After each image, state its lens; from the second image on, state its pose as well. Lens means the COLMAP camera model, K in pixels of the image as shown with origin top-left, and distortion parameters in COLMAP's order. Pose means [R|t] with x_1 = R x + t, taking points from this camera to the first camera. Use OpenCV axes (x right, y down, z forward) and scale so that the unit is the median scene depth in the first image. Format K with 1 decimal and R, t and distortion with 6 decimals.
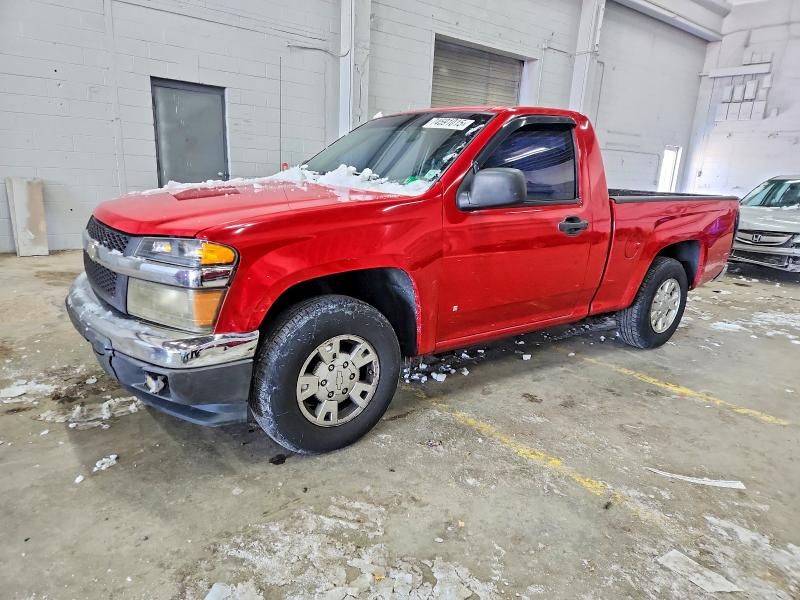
lens RADIAL K [[553.4, 0, 402.9], [0, 553.4, 299.7], [0, 0, 1]] dist [0.087832, -0.079028]
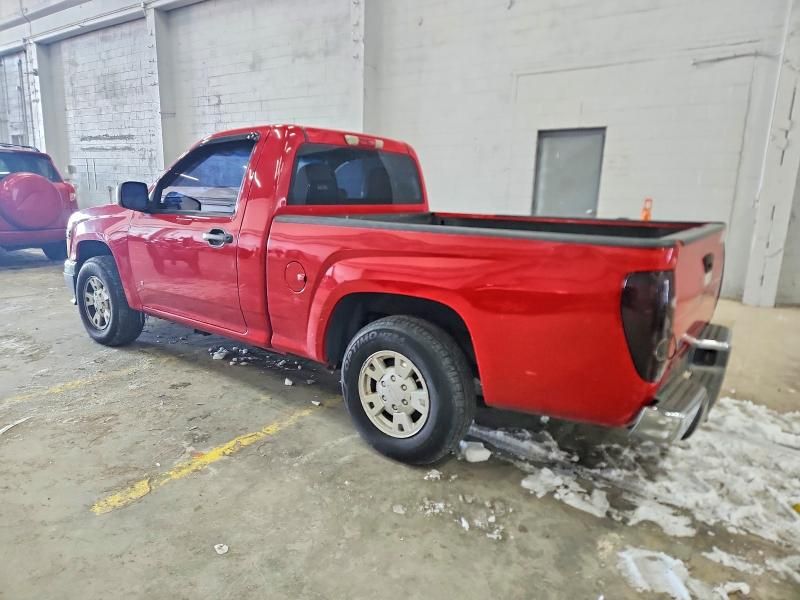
lens RADIAL K [[553.4, 0, 402.9], [0, 553.4, 299.7], [0, 0, 1]] dist [0.087832, -0.079028]
pose [[0.227572, 0.141731, -0.963392, 1.149559], [-0.239881, 0.967021, 0.085601, -0.158295], [0.943752, 0.211619, 0.254065, 0.915472]]
